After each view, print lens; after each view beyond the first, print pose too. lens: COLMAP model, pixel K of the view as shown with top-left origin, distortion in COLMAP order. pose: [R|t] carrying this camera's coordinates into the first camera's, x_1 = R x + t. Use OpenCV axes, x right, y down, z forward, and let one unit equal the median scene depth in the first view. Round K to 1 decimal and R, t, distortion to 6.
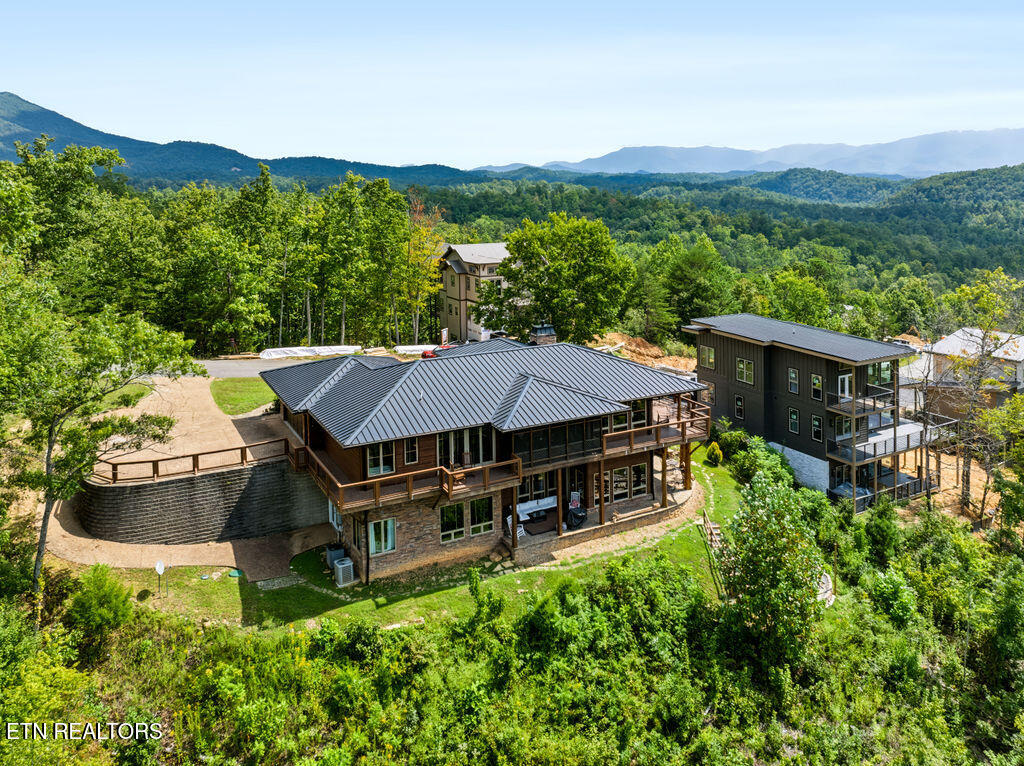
lens RADIAL K [[705.4, 0, 512.0], [0, 705.4, 383.0], [0, 0, 1]] dist [0.000484, -0.005847]
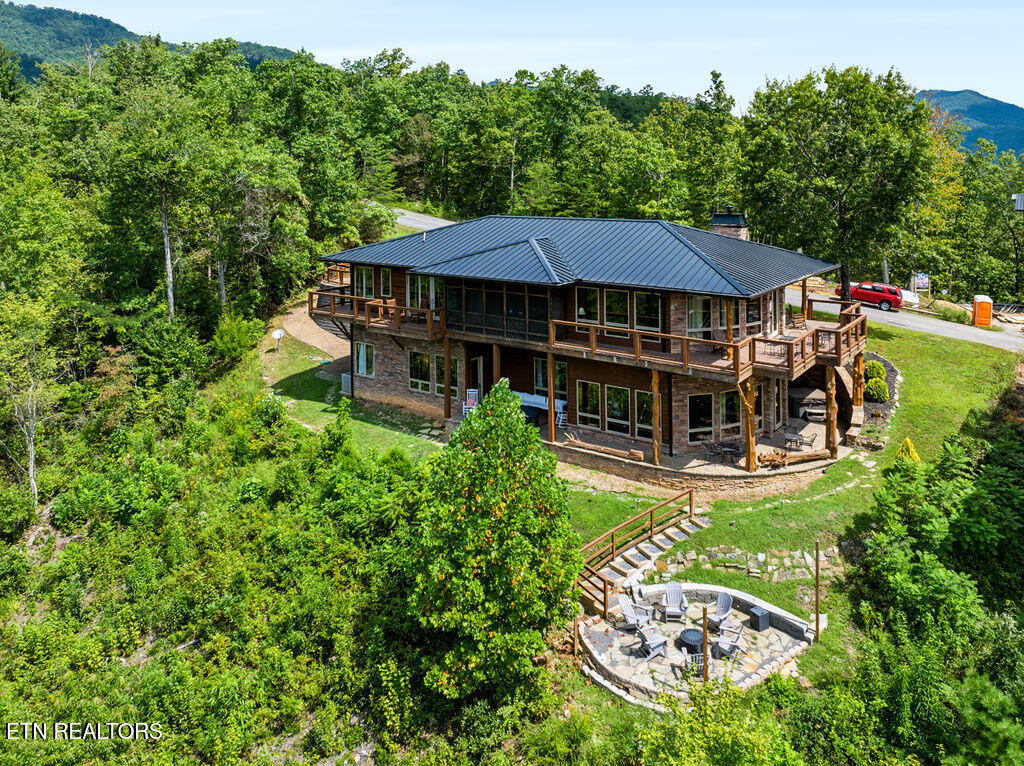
lens RADIAL K [[705.4, 0, 512.0], [0, 705.4, 383.0], [0, 0, 1]] dist [0.000484, -0.005847]
pose [[0.494983, 0.257391, -0.829905, 0.750495], [-0.225556, 0.960439, 0.163346, 0.025998], [0.839116, 0.106337, 0.533457, 0.572635]]
